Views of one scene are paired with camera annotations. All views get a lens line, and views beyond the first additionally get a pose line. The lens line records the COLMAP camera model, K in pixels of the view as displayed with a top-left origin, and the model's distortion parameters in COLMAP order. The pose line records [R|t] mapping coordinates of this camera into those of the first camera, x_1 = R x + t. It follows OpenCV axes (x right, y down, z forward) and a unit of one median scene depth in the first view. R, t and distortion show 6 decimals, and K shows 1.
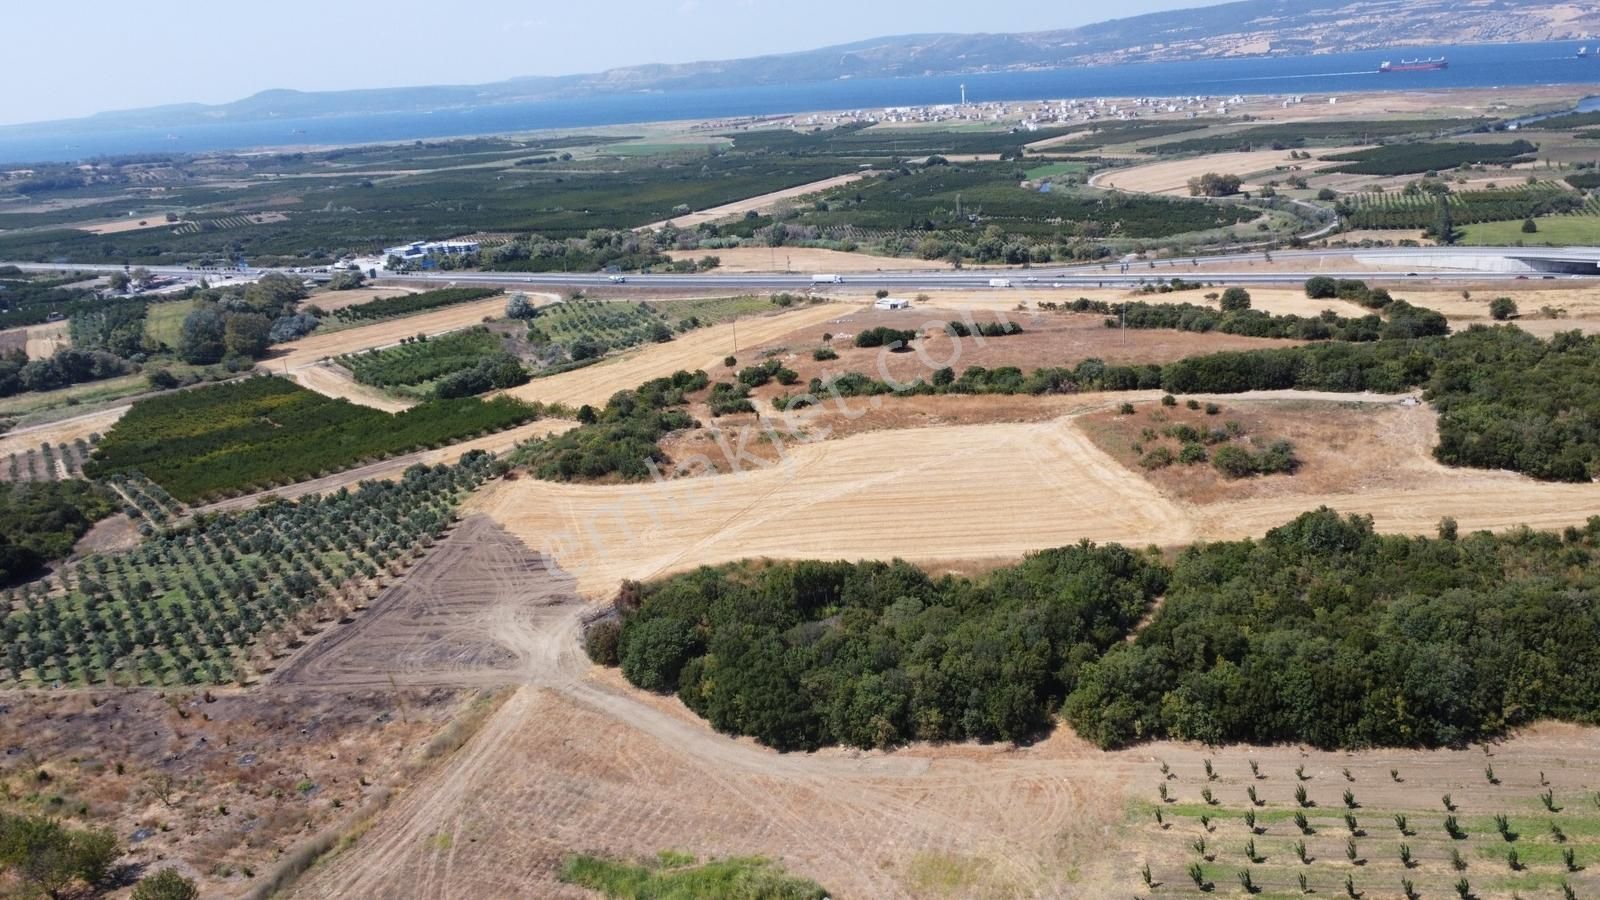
lens RADIAL K [[1206.9, 0, 806.1], [0, 1206.9, 433.8], [0, 0, 1]] dist [0.004795, -0.011331]
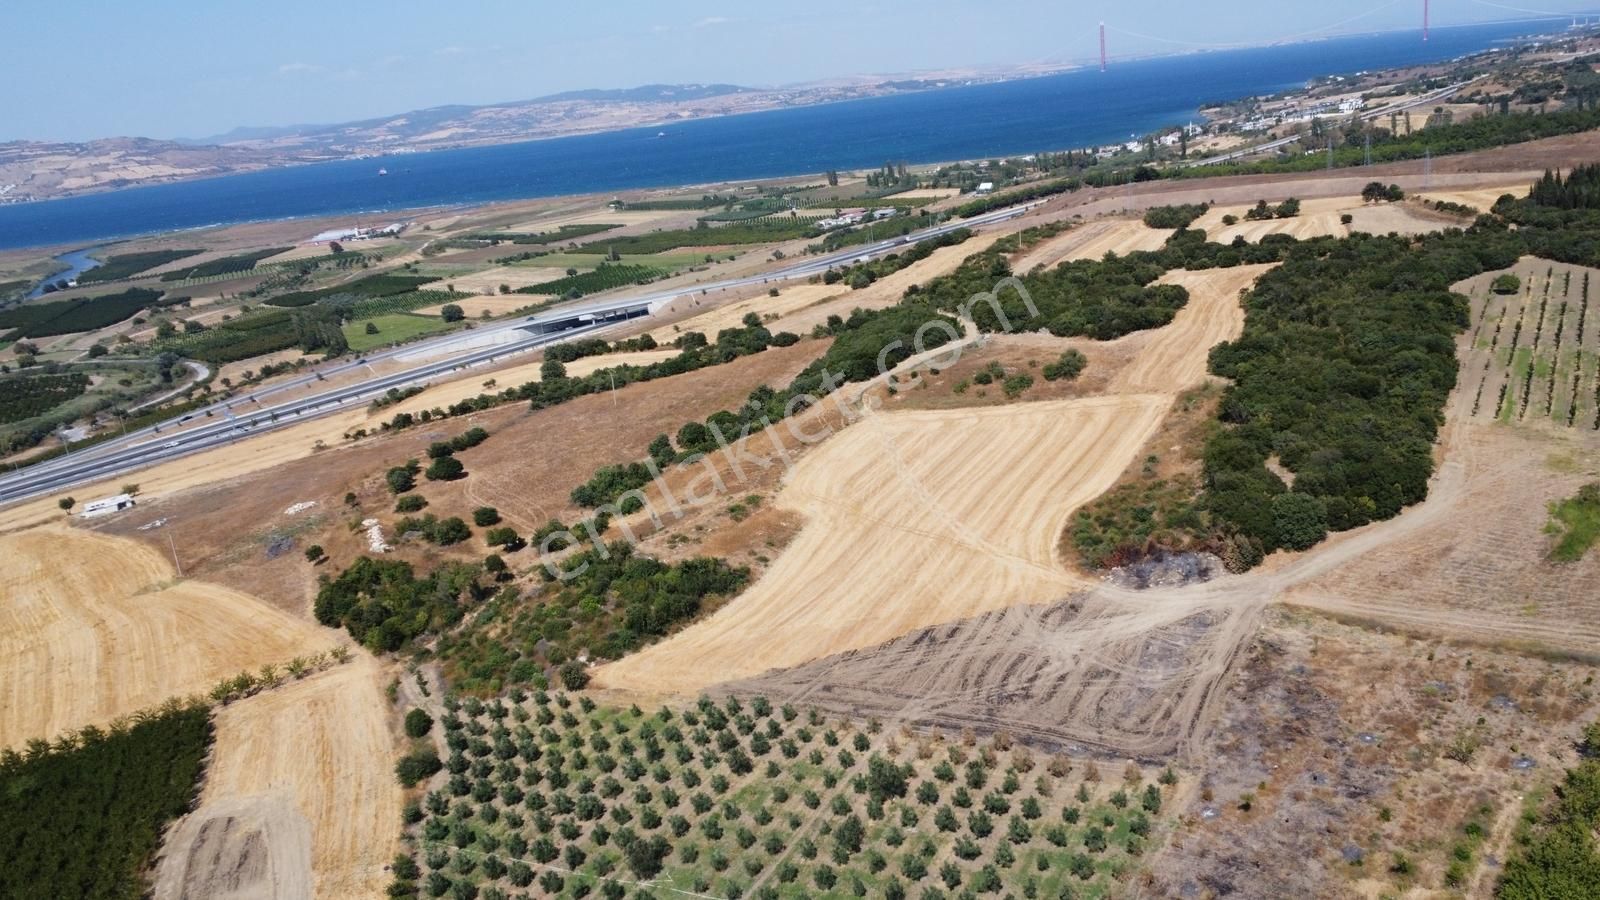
lens RADIAL K [[1206.9, 0, 806.1], [0, 1206.9, 433.8], [0, 0, 1]] dist [0.004795, -0.011331]
pose [[0.303535, -0.226494, 0.925509, -0.463984], [0.355542, 0.928103, 0.110523, -0.073904], [-0.884000, 0.295510, 0.362239, 0.309780]]
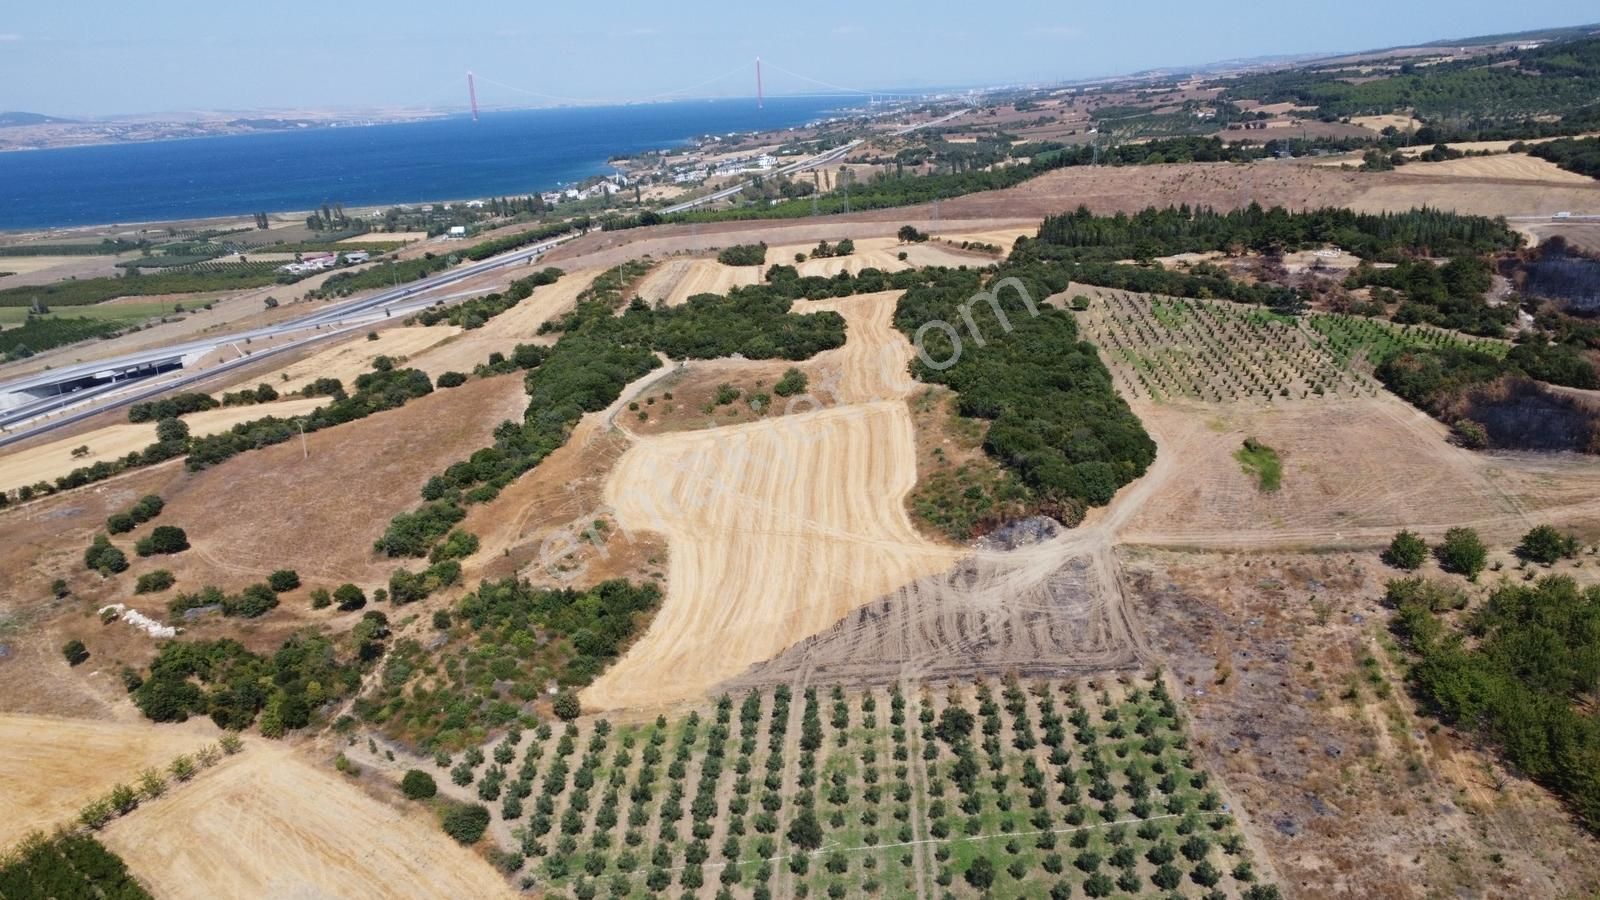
lens RADIAL K [[1206.9, 0, 806.1], [0, 1206.9, 433.8], [0, 0, 1]] dist [0.004795, -0.011331]
pose [[-0.194747, -0.194951, 0.961284, -0.512180], [0.343486, 0.904436, 0.253009, -0.135567], [-0.918744, 0.379460, -0.109173, 0.483139]]
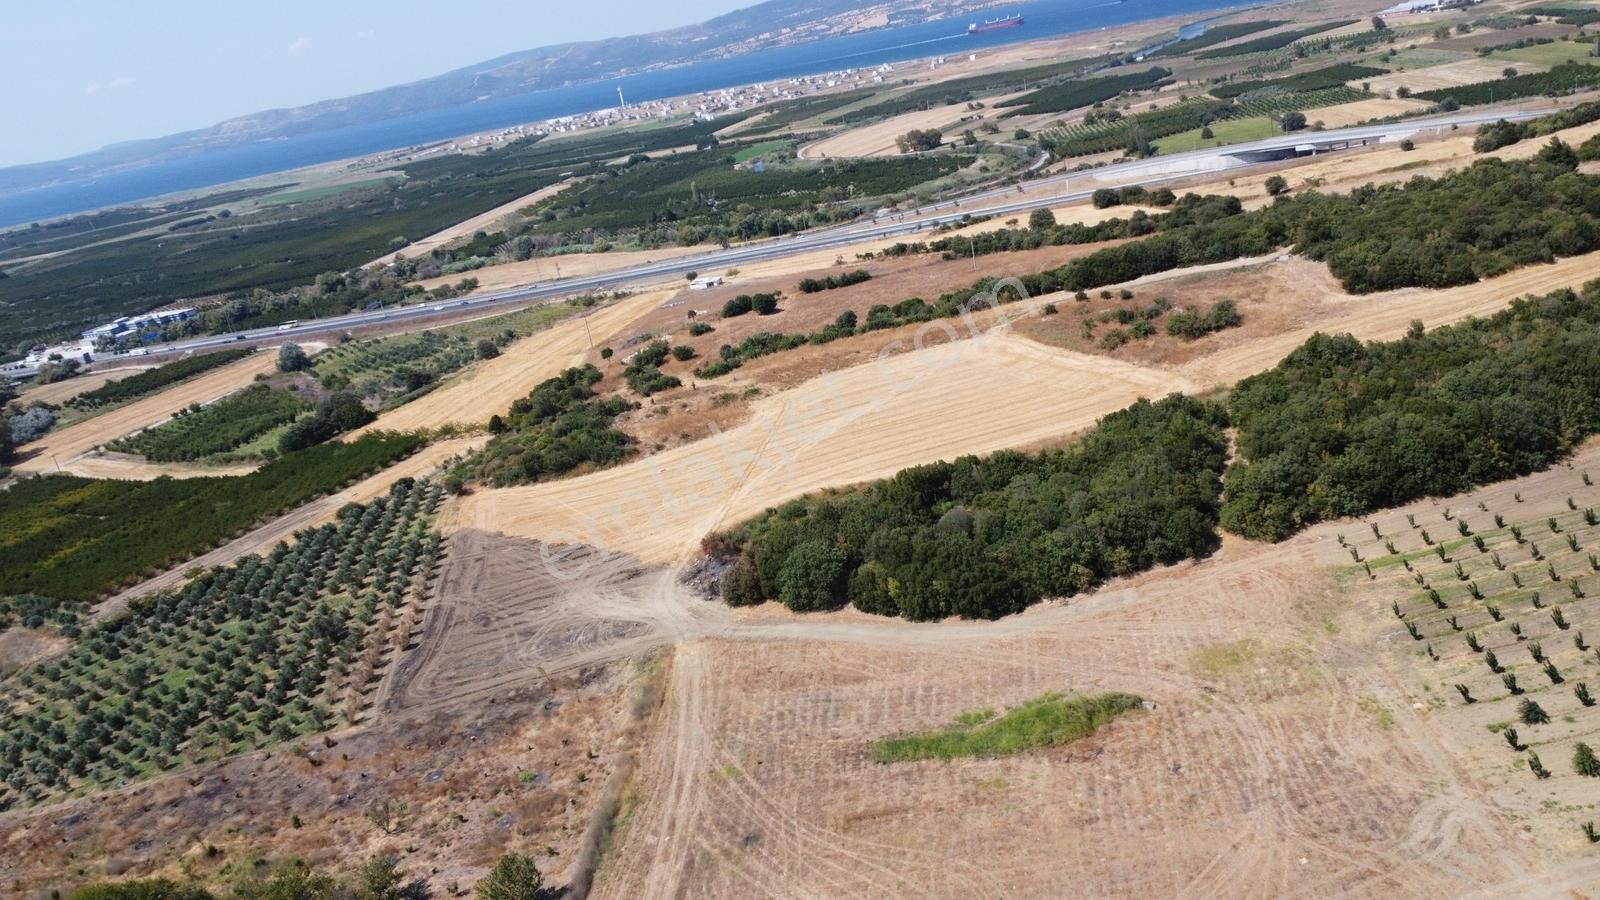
lens RADIAL K [[1208.7, 0, 805.2], [0, 1208.7, 427.2], [0, 0, 1]] dist [0.004129, -0.005803]
pose [[0.951060, -0.191340, 0.242638, -0.115144], [0.193535, 0.980979, 0.014988, 0.012182], [-0.240891, 0.032705, 0.970001, -0.006796]]
